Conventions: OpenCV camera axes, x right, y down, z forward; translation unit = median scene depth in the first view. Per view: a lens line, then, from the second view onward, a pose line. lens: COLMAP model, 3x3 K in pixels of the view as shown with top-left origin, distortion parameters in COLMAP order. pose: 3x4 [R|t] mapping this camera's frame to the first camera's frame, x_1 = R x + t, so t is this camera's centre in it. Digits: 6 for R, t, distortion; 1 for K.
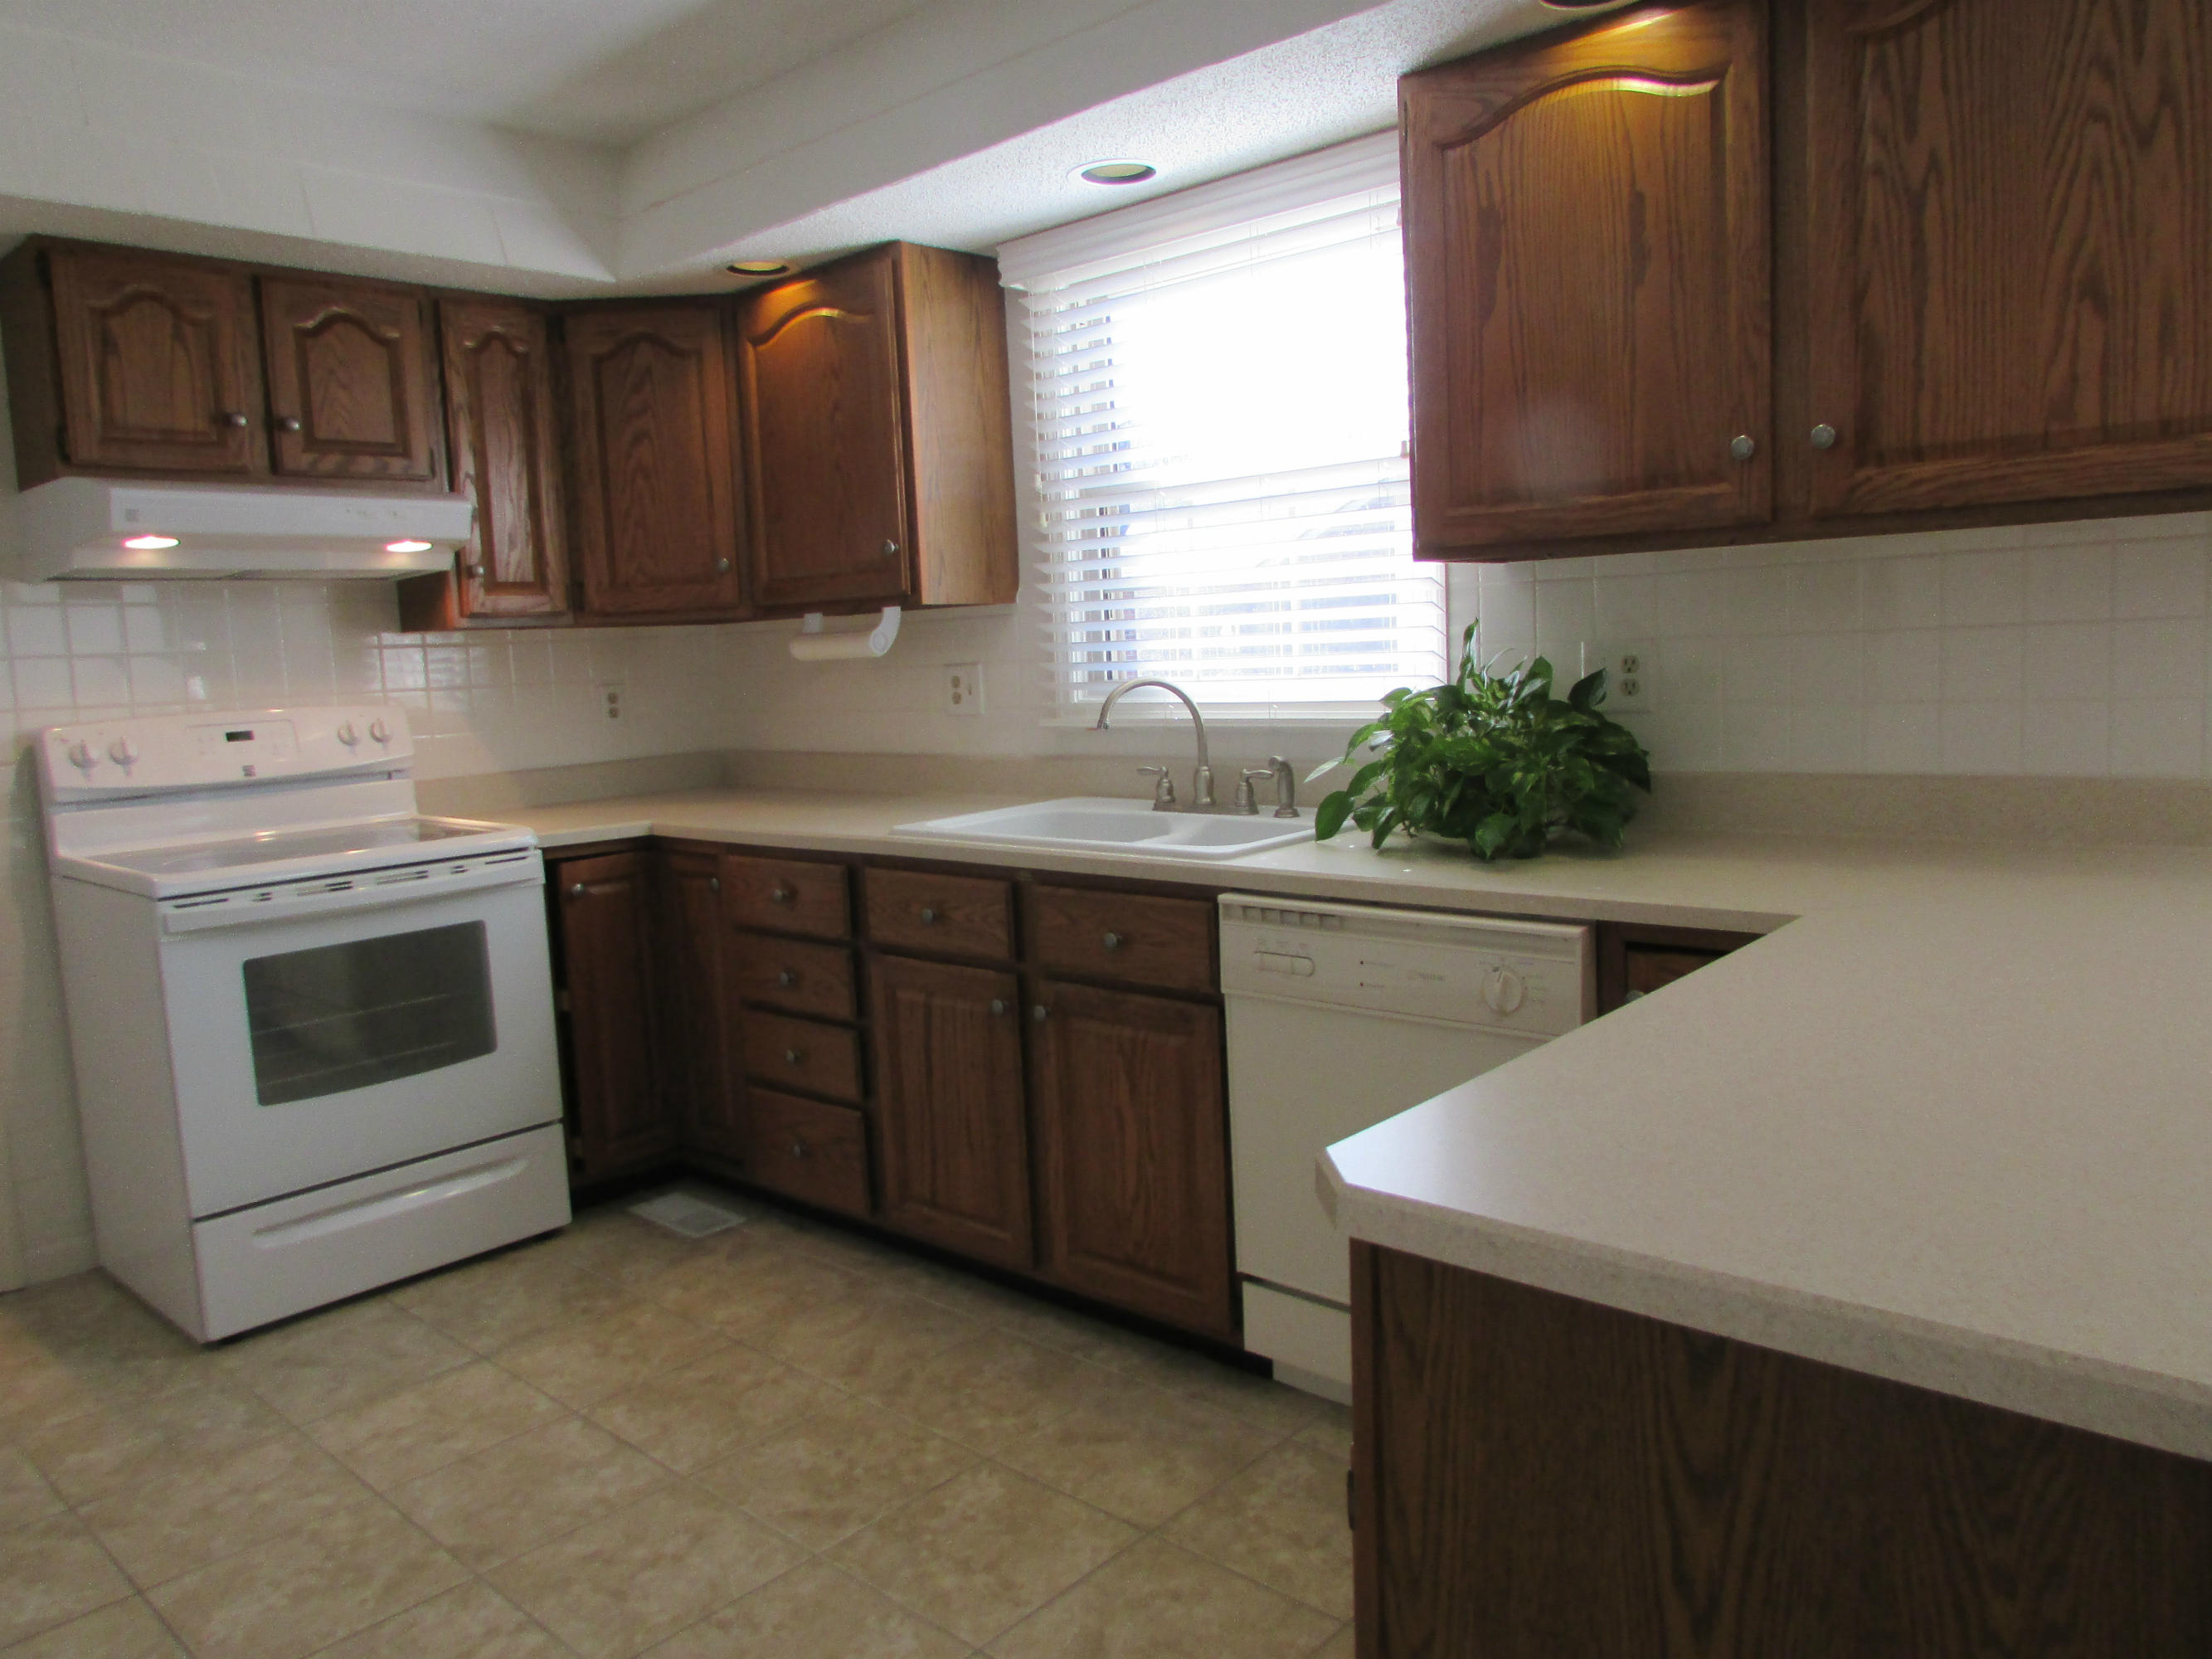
lens RADIAL K [[1571.8, 0, 1090.2], [0, 1571.8, 826.6], [0, 0, 1]] dist [-0.021135, 0.000266]
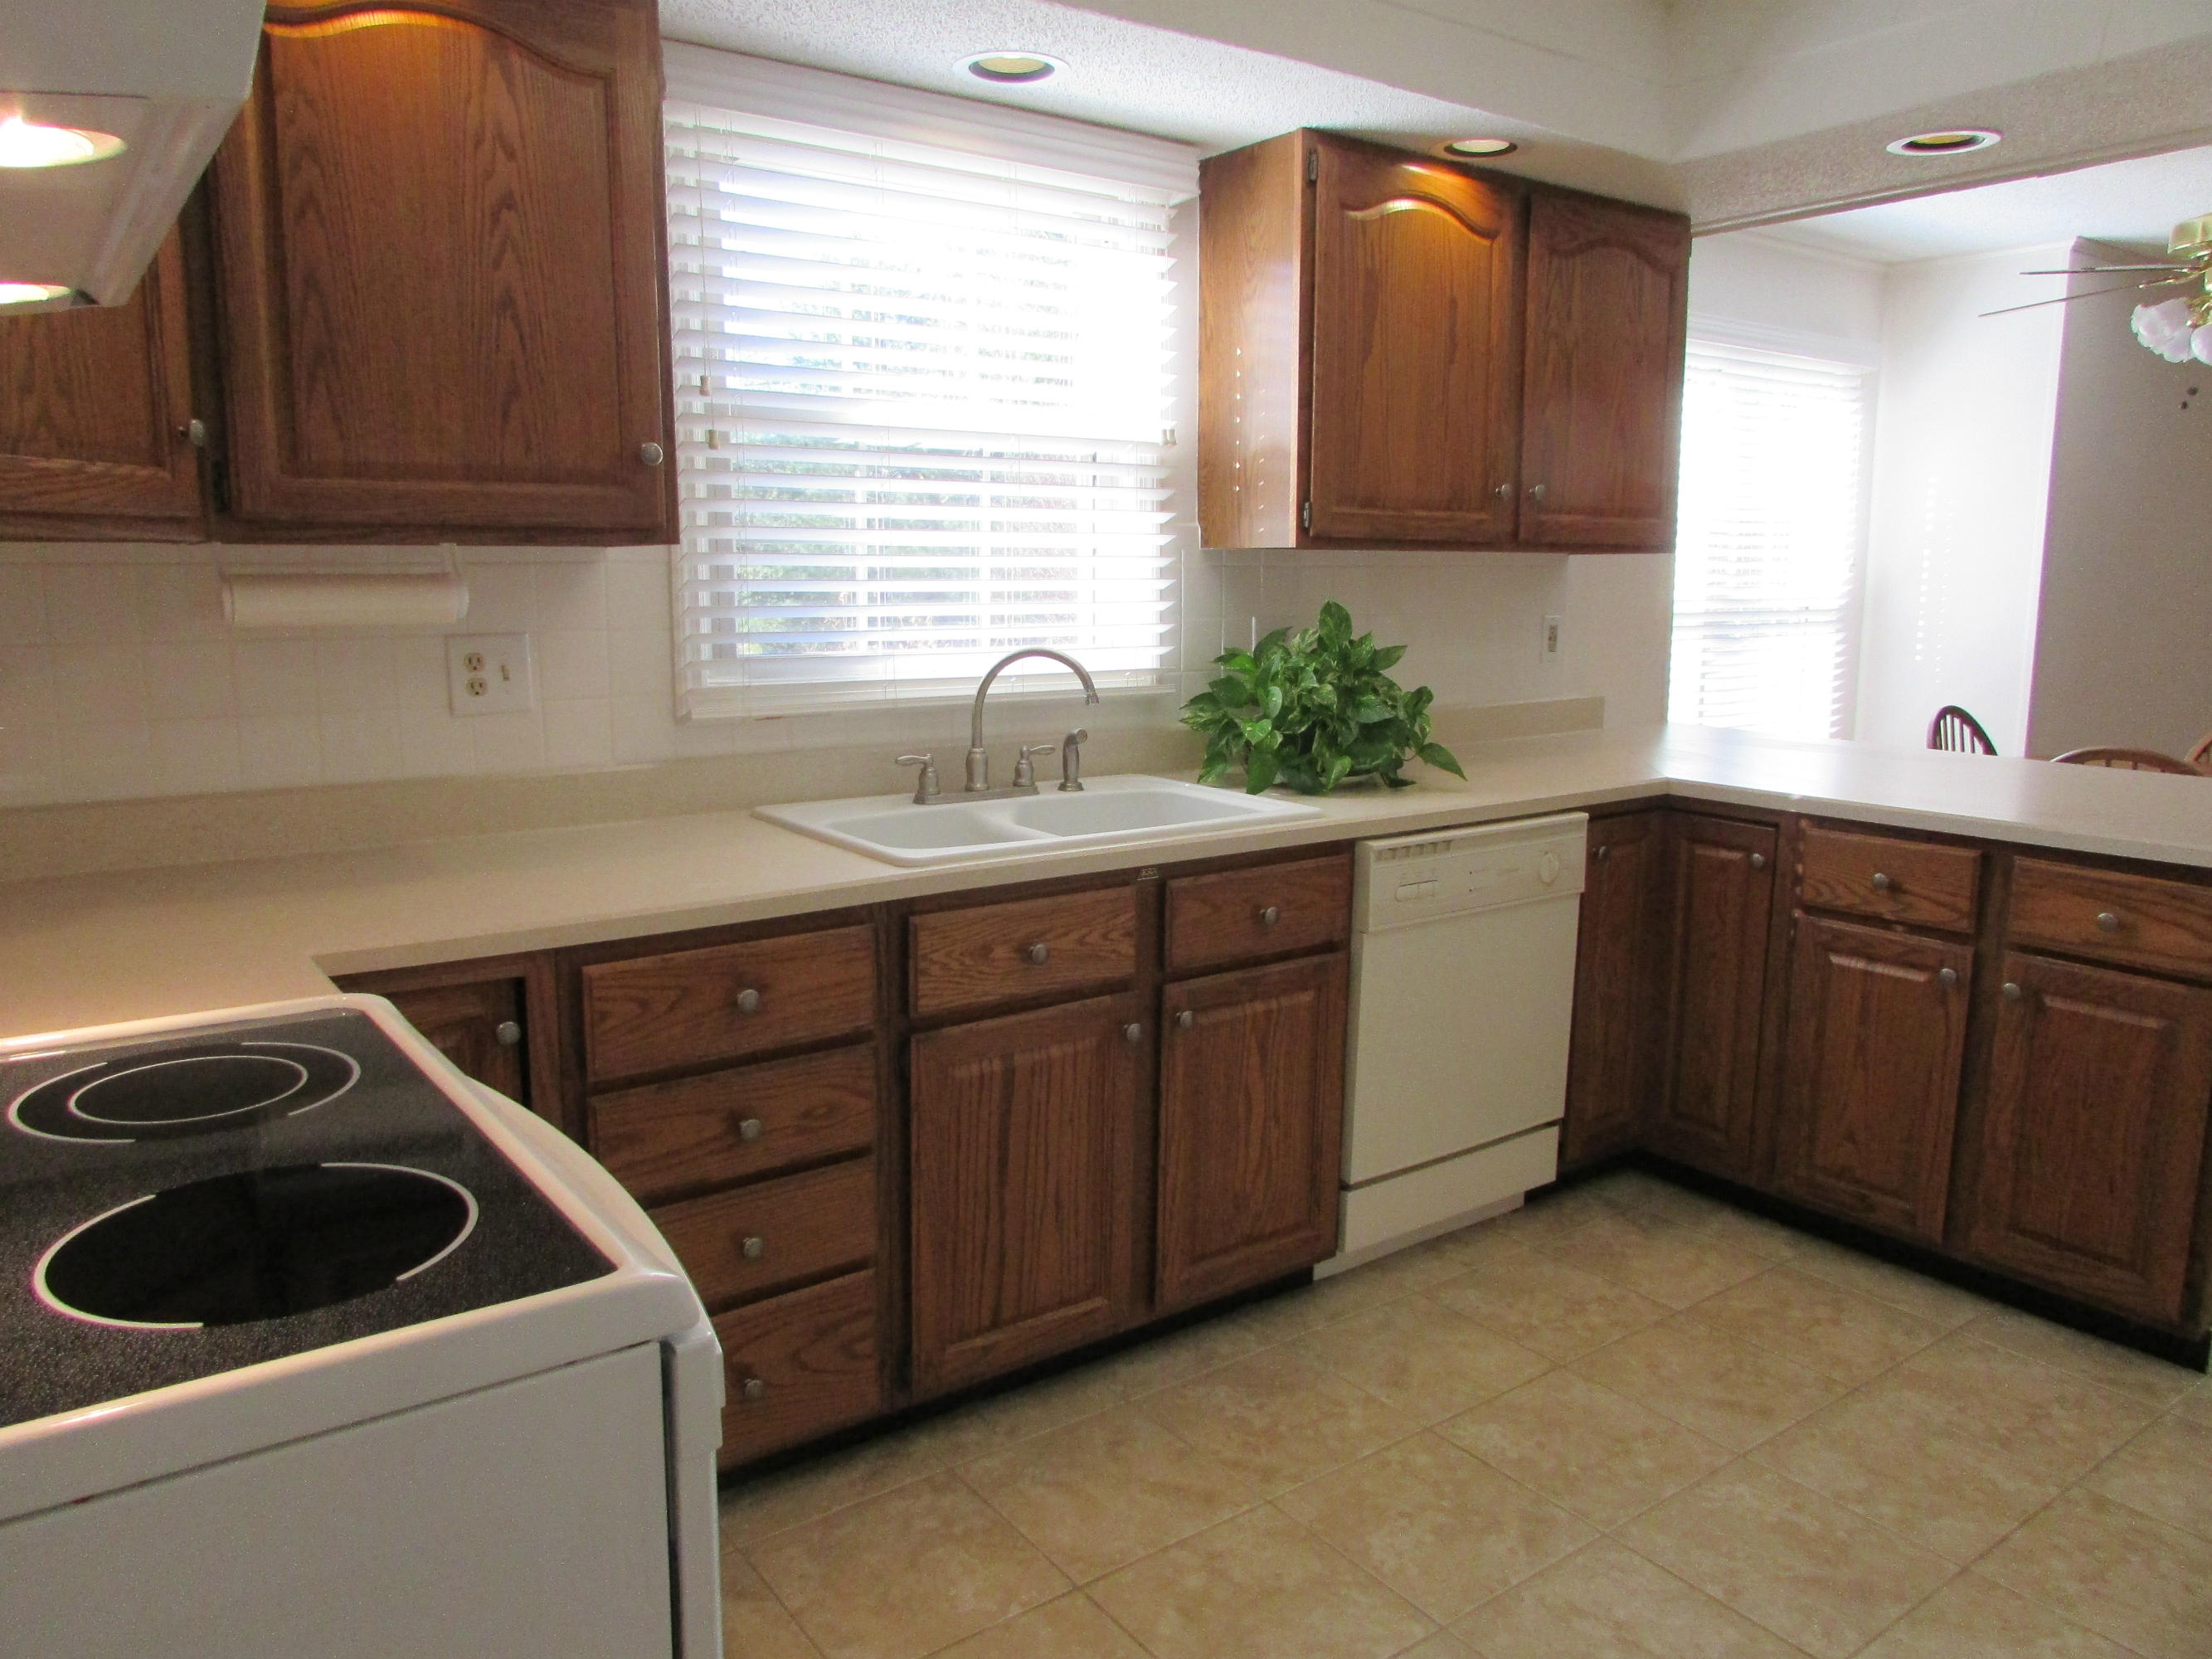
lens RADIAL K [[1571.8, 0, 1092.3], [0, 1571.8, 828.3], [0, 0, 1]] dist [-0.021135, 0.000266]
pose [[0.194035, -0.115599, 0.974160, -0.840107], [0.101695, 0.990053, 0.097229, -0.077081], [-0.975709, 0.080201, 0.203861, 0.789643]]
